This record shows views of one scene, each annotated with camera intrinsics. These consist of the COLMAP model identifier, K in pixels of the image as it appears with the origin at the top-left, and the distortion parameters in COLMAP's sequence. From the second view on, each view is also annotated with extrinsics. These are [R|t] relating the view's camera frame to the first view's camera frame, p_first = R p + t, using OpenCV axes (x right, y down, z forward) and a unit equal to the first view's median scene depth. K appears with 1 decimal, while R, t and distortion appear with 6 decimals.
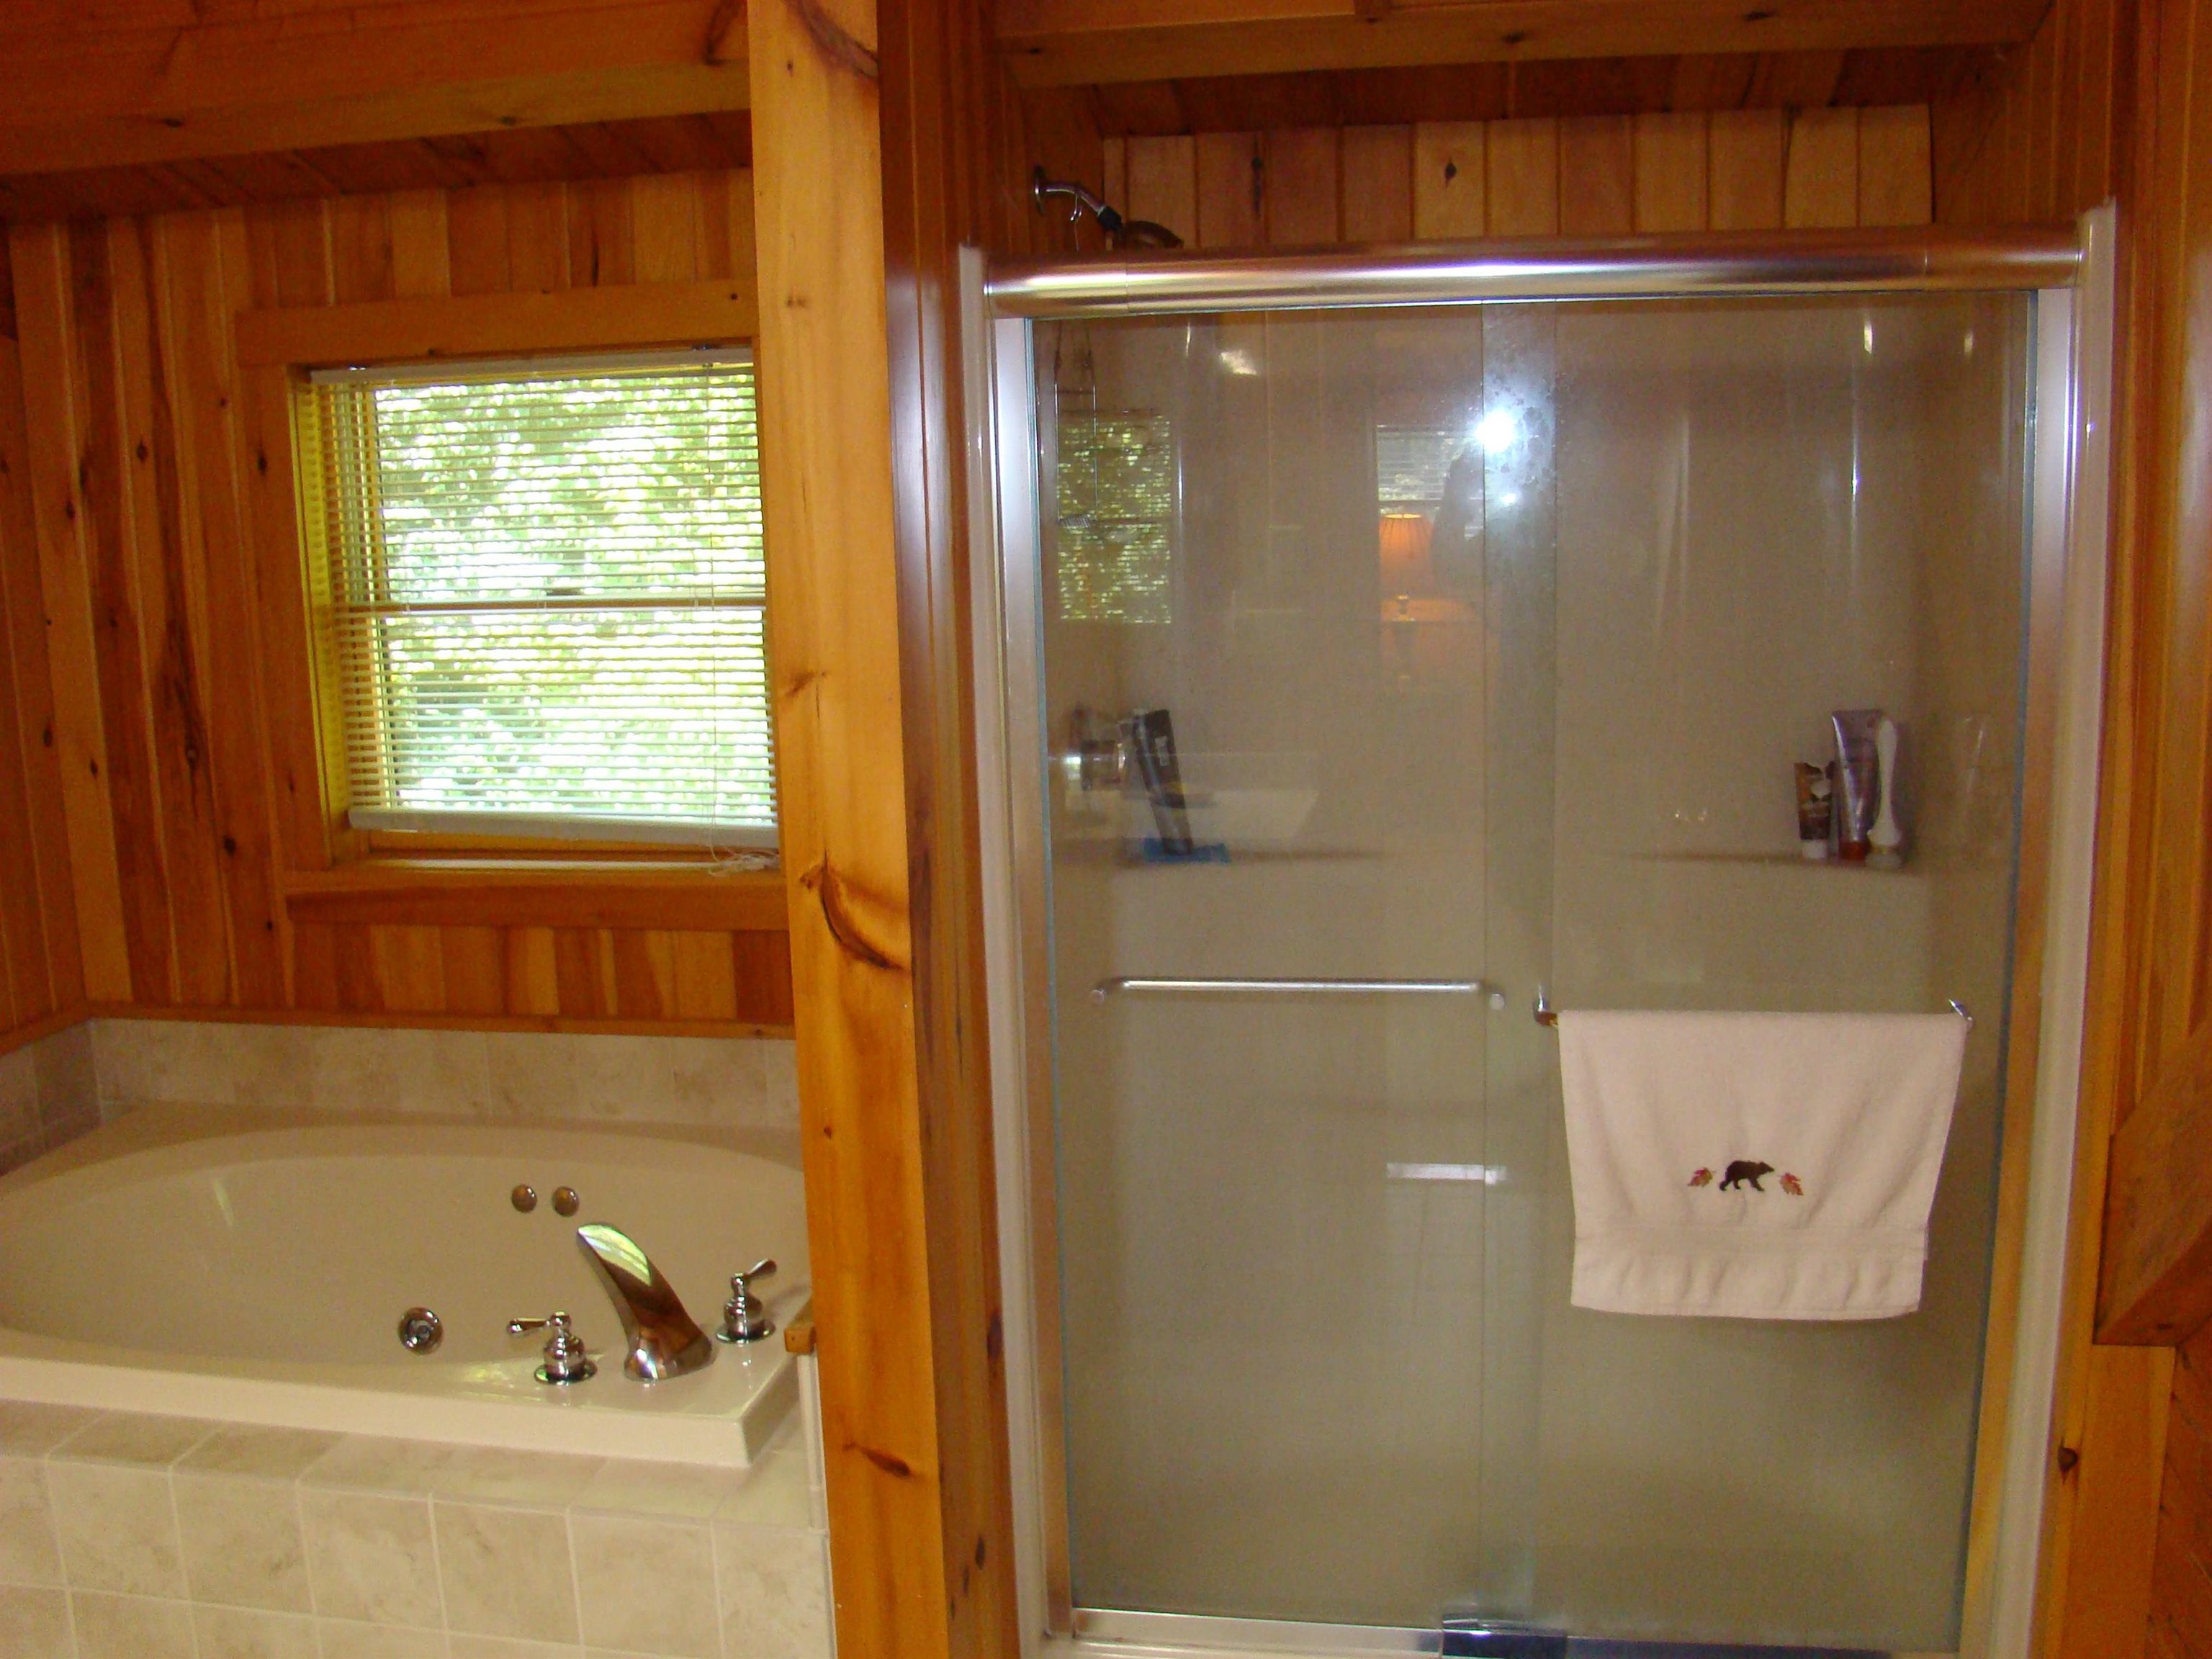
lens RADIAL K [[2080.1, 0, 1106.0], [0, 2080.1, 829.5], [0, 0, 1]] dist [-0.162721, 0.150936]
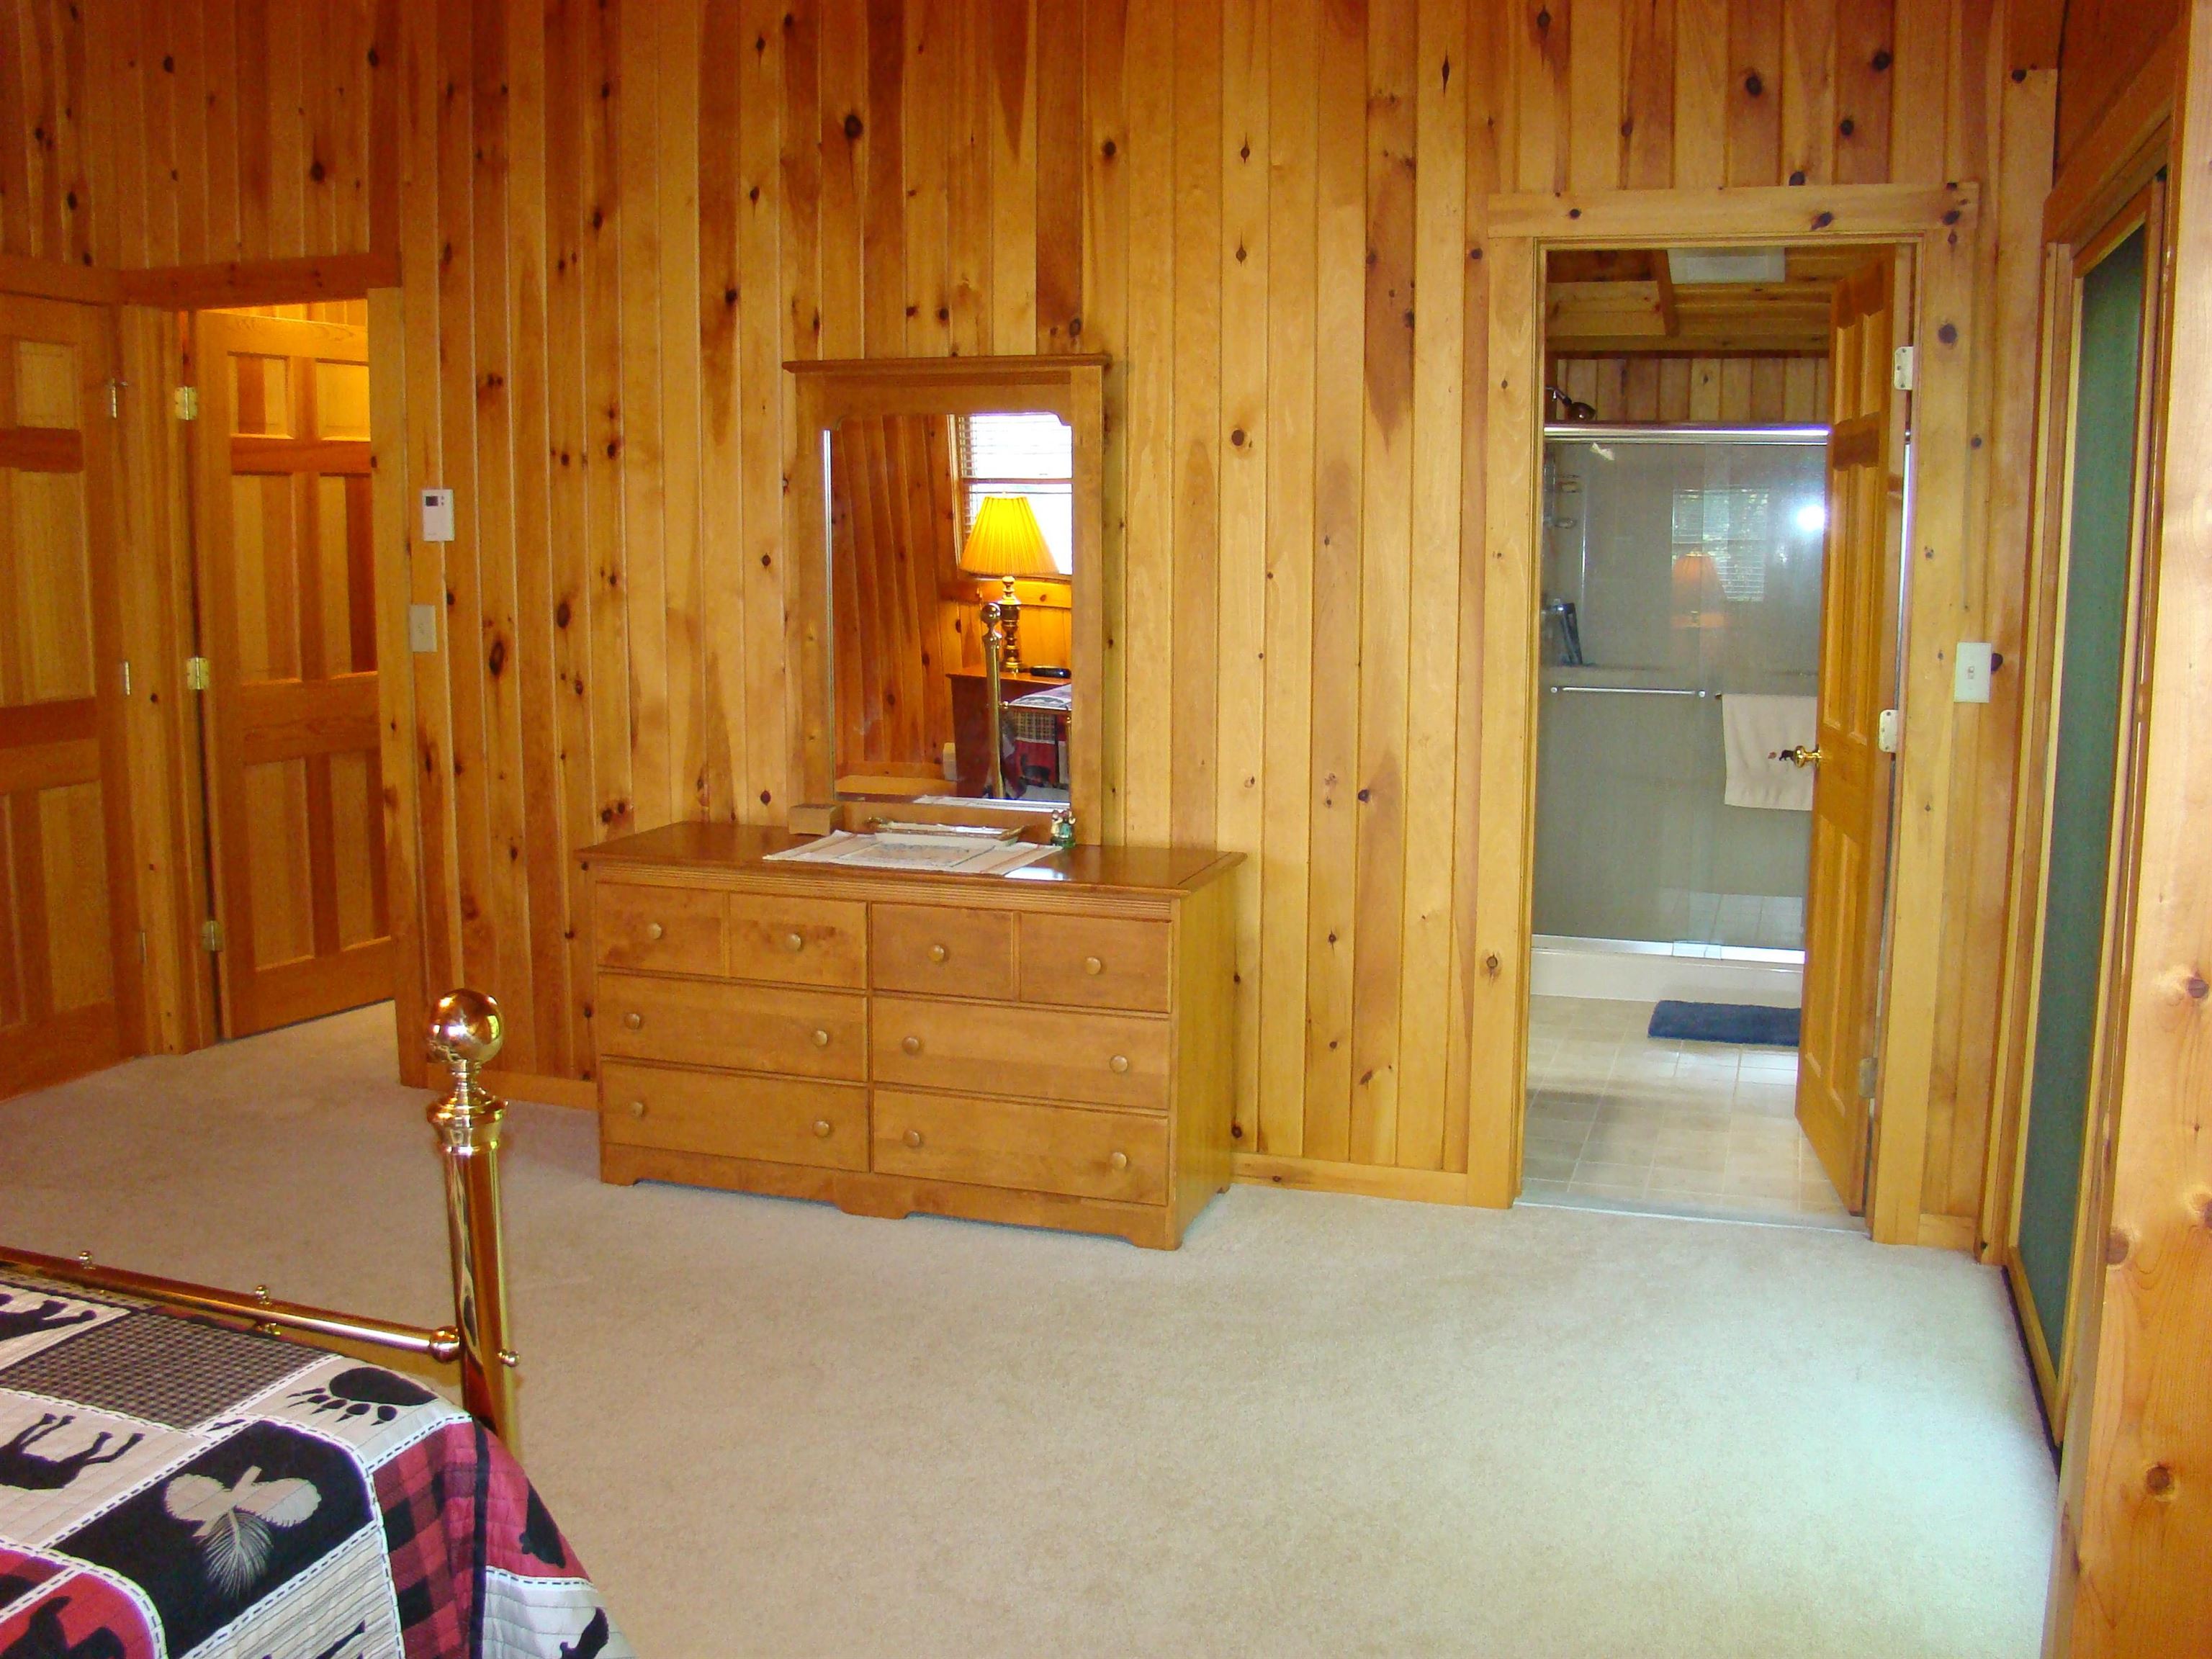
lens RADIAL K [[2080.1, 0, 1106.0], [0, 2080.1, 829.5], [0, 0, 1]] dist [-0.162721, 0.150936]
pose [[0.990930, 0.060724, -0.119874, -0.249625], [-0.061758, 0.998079, -0.004928, 0.301929], [0.119344, 0.012286, 0.992777, -1.718168]]
